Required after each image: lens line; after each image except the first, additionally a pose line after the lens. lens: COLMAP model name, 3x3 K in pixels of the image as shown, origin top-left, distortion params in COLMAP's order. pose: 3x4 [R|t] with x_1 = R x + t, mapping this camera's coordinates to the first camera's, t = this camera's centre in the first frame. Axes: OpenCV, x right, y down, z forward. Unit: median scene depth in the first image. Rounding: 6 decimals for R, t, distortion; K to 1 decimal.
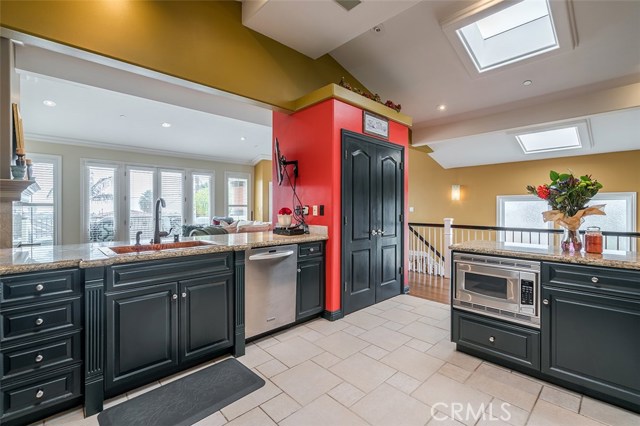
lens RADIAL K [[288.1, 0, 329.2], [0, 288.1, 209.2], [0, 0, 1]] dist [-0.005475, 0.003651]
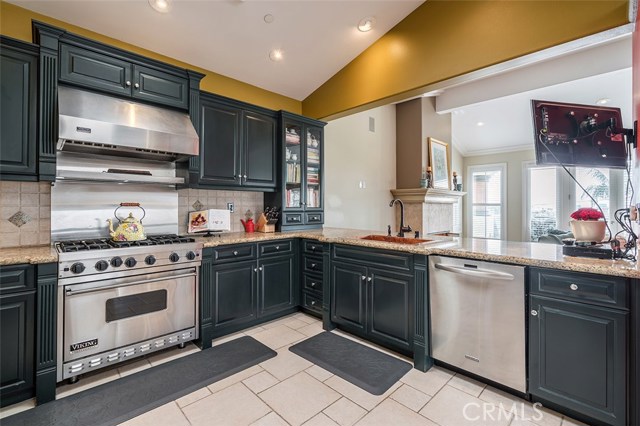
lens RADIAL K [[288.1, 0, 321.0], [0, 288.1, 203.5], [0, 0, 1]] dist [-0.005475, 0.003651]
pose [[0.001094, -0.011237, -0.999936, 0.551618], [-0.008535, 0.999900, -0.011246, -0.003687], [0.999963, 0.008547, 0.000998, 0.618850]]
